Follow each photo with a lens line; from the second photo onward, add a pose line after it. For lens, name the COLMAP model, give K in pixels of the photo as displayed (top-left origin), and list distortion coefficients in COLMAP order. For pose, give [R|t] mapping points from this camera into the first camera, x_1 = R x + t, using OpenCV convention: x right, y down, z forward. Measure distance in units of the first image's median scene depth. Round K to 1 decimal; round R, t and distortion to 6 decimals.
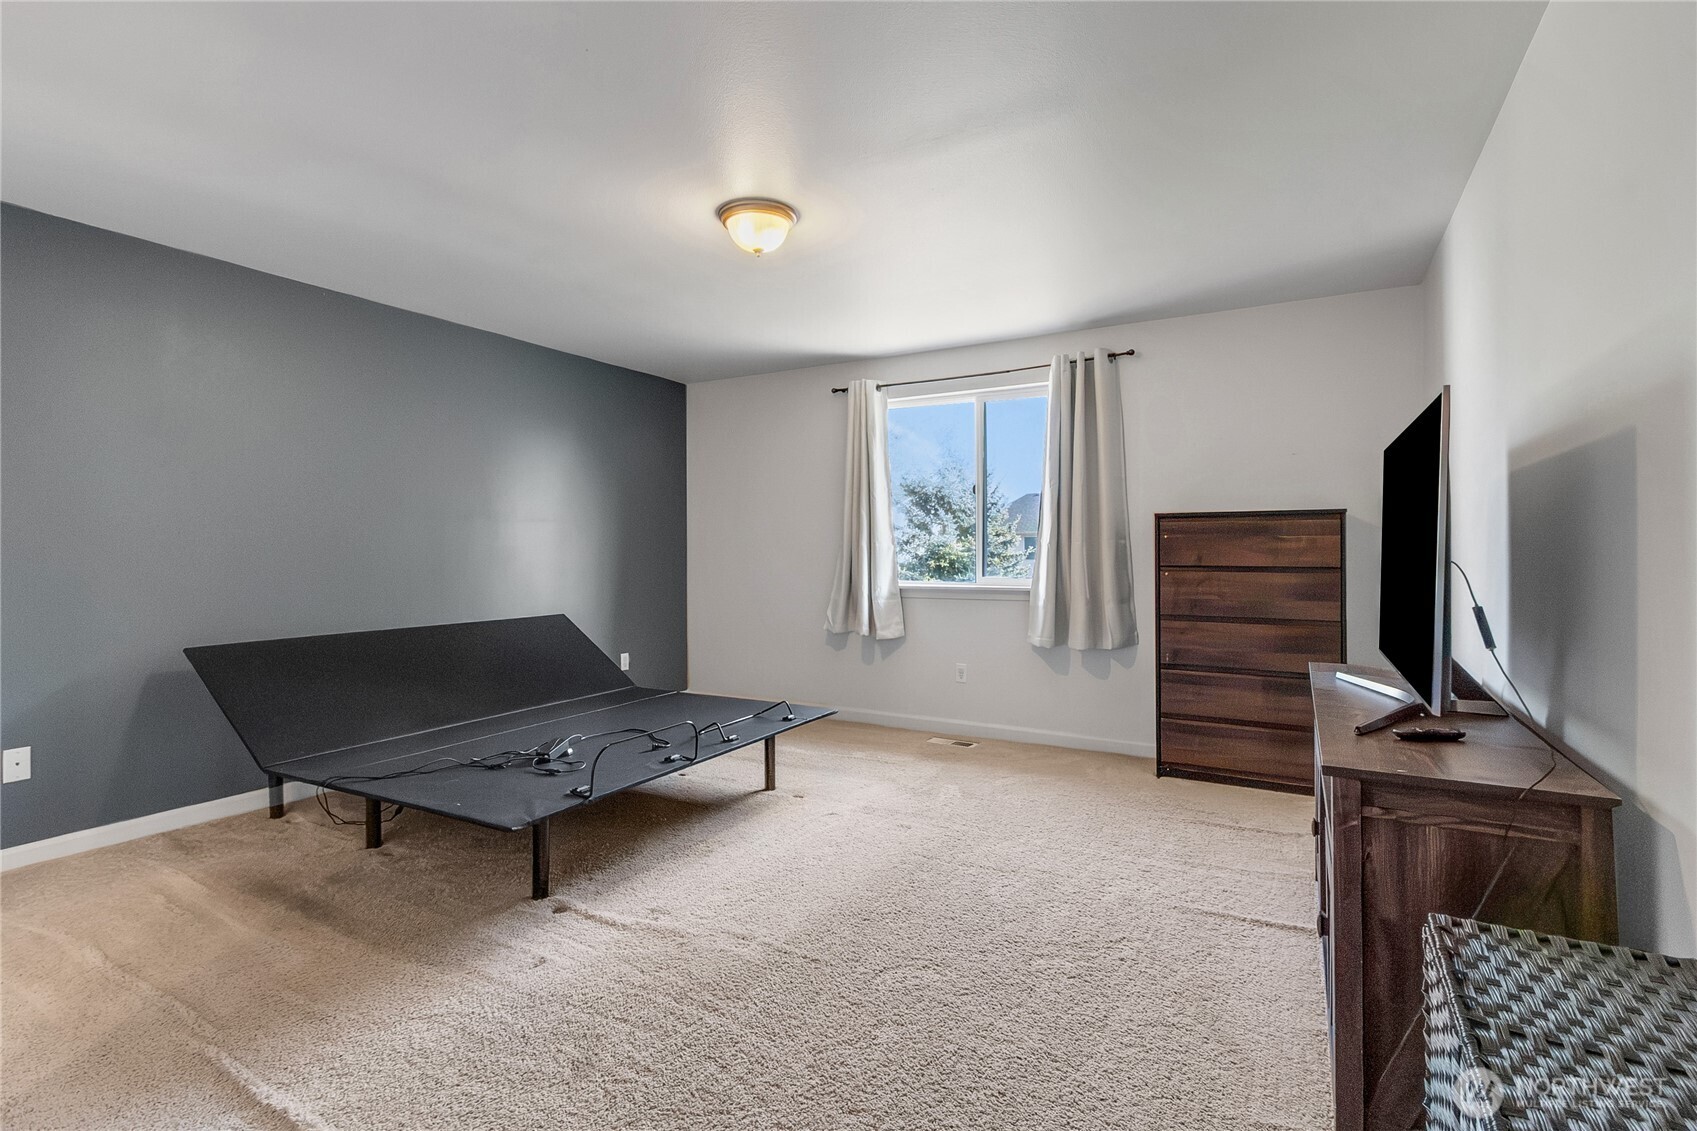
lens RADIAL K [[799.2, 0, 843.2], [0, 799.2, 548.4], [0, 0, 1]] dist [0.003365, 0.000257]
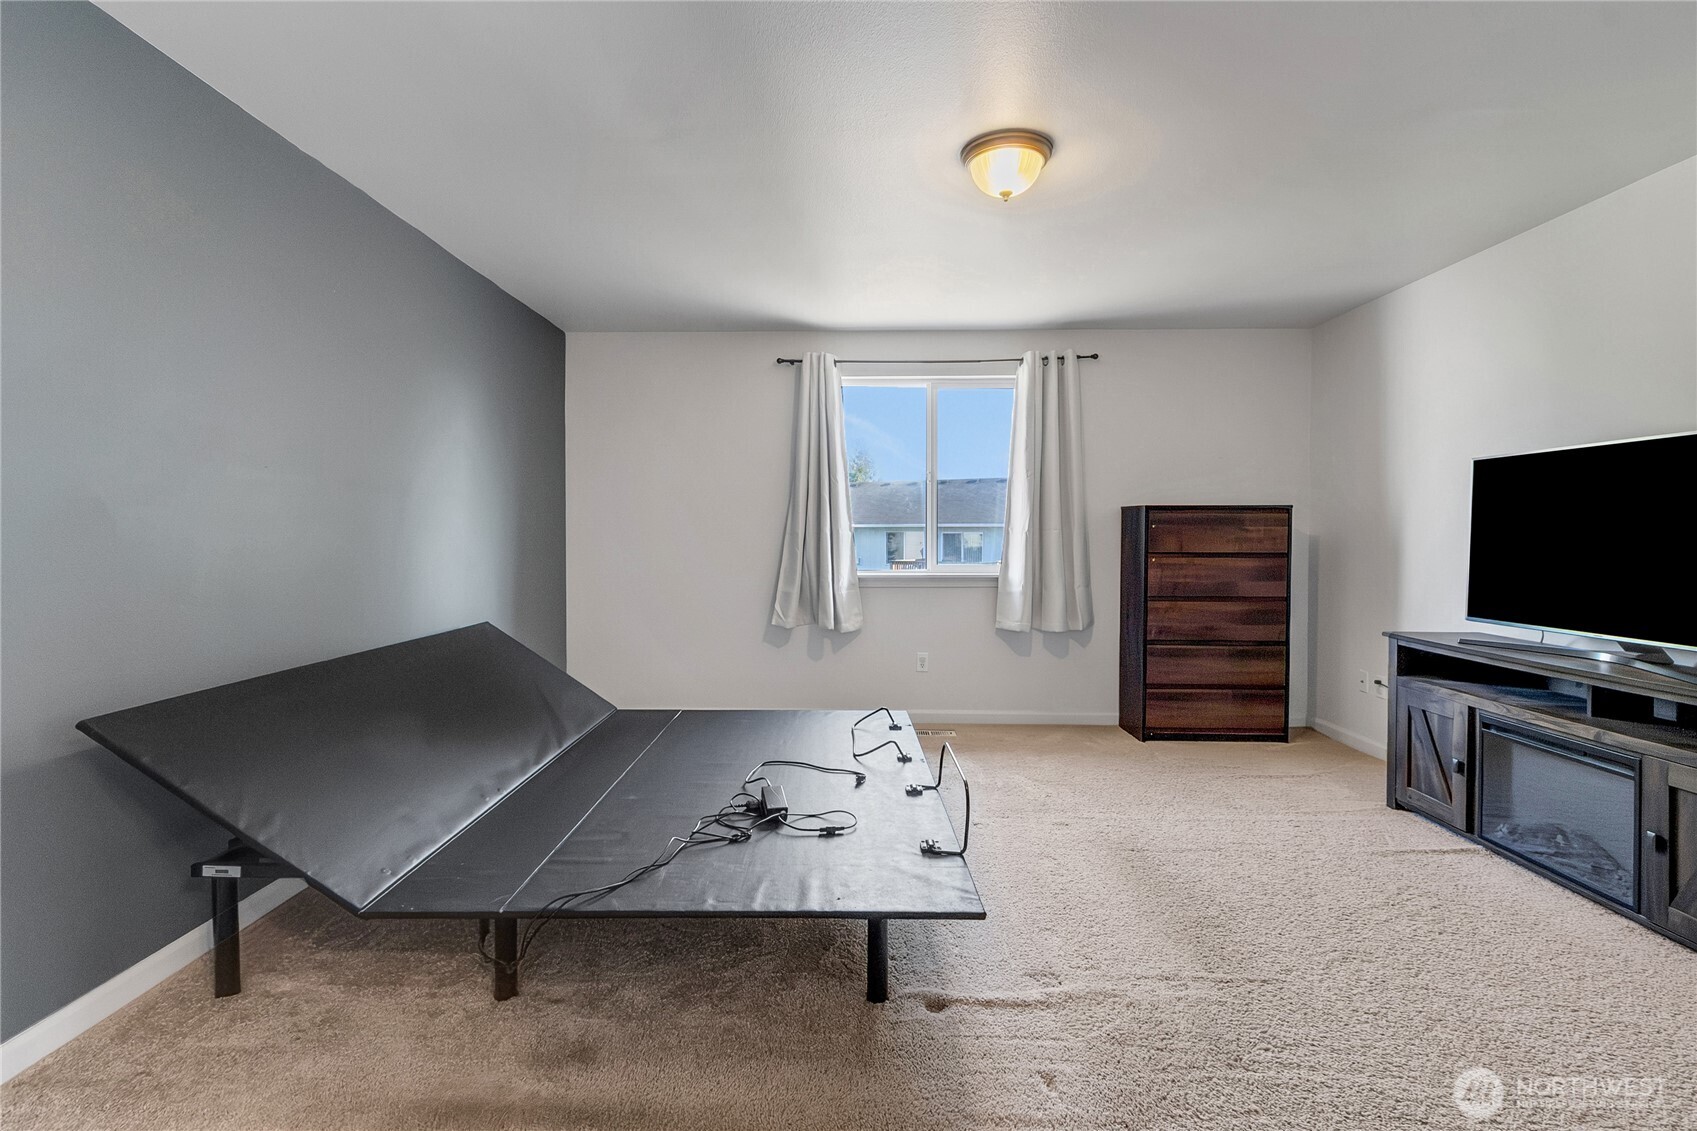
lens RADIAL K [[788.1, 0, 837.1], [0, 788.1, 548.7], [0, 0, 1]] dist [0.002782, 0.000802]
pose [[0.879385, -0.004839, 0.476087, -0.497967], [-0.003881, 0.999842, 0.017331, -0.000911], [-0.476095, -0.017088, 0.879228, 0.239805]]
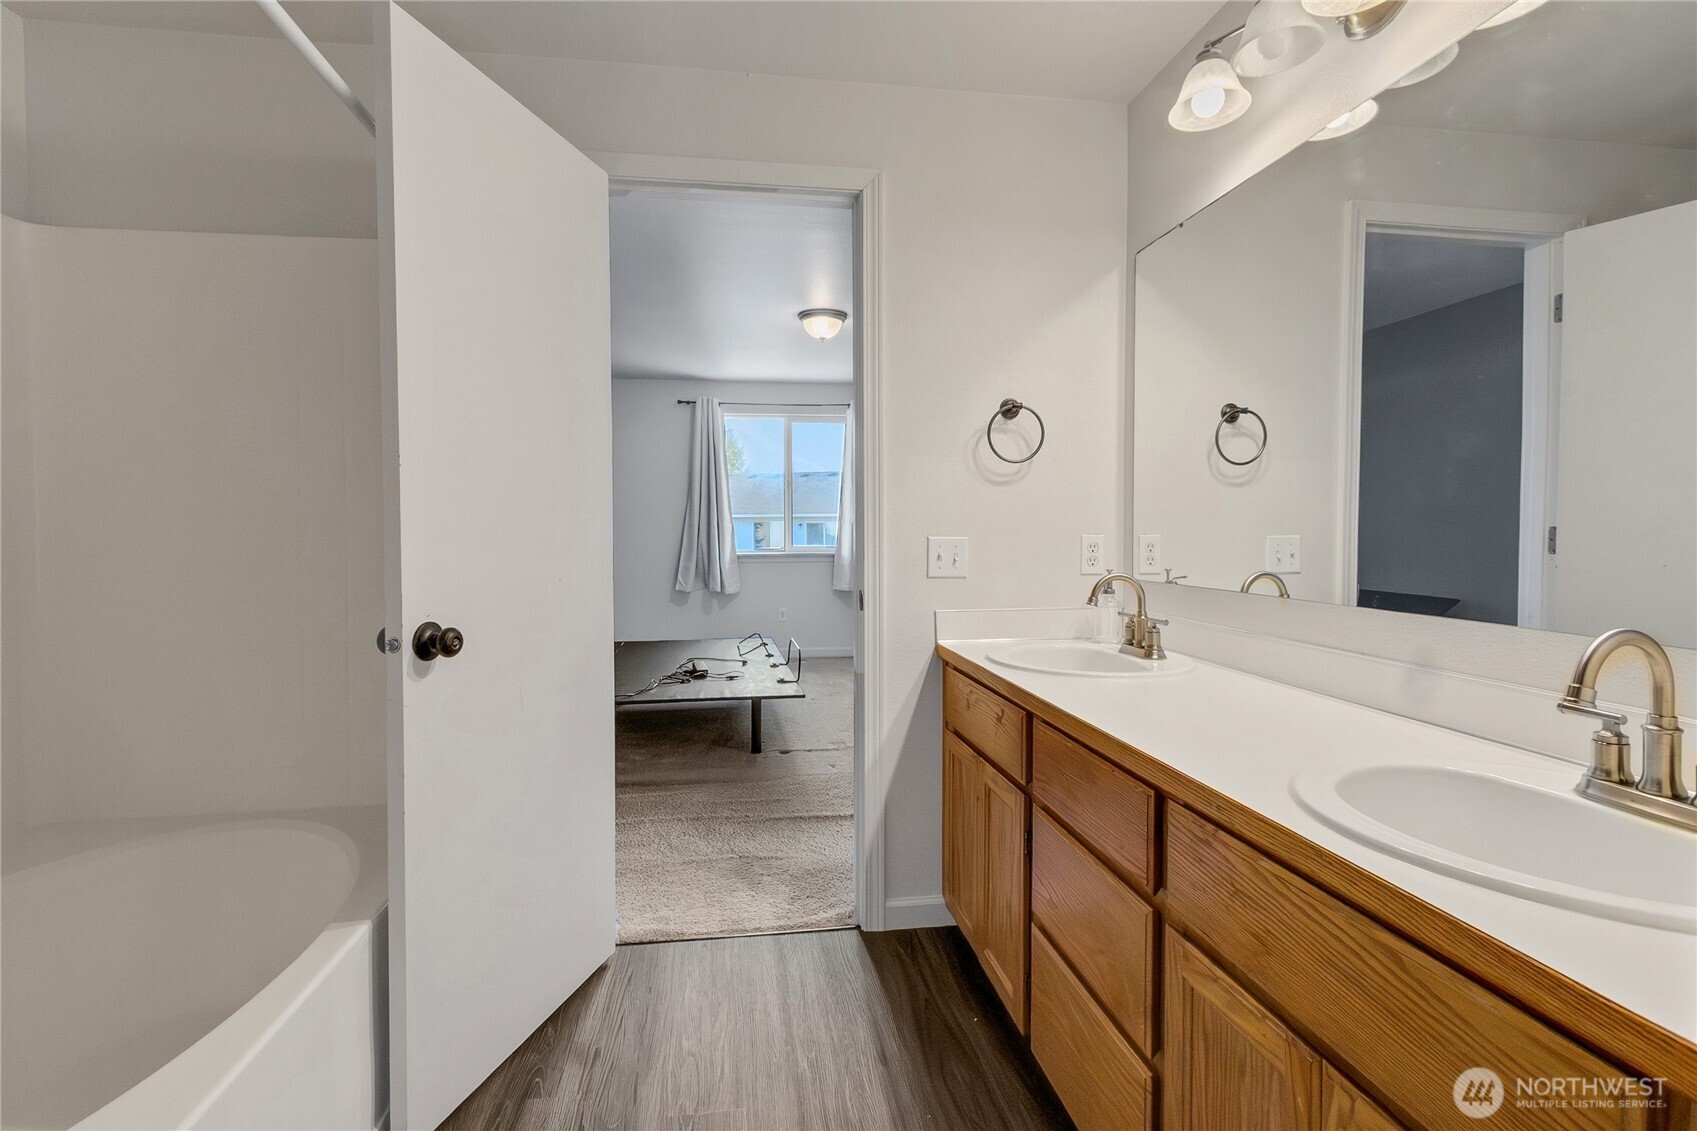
lens RADIAL K [[800.3, 0, 838.1], [0, 800.3, 546.0], [0, 0, 1]] dist [0.001997, 0.000504]
pose [[0.787081, -0.015529, 0.616655, -0.785189], [-0.001094, 0.999646, 0.026570, -0.003320], [-0.616849, -0.021587, 0.786785, -0.204712]]
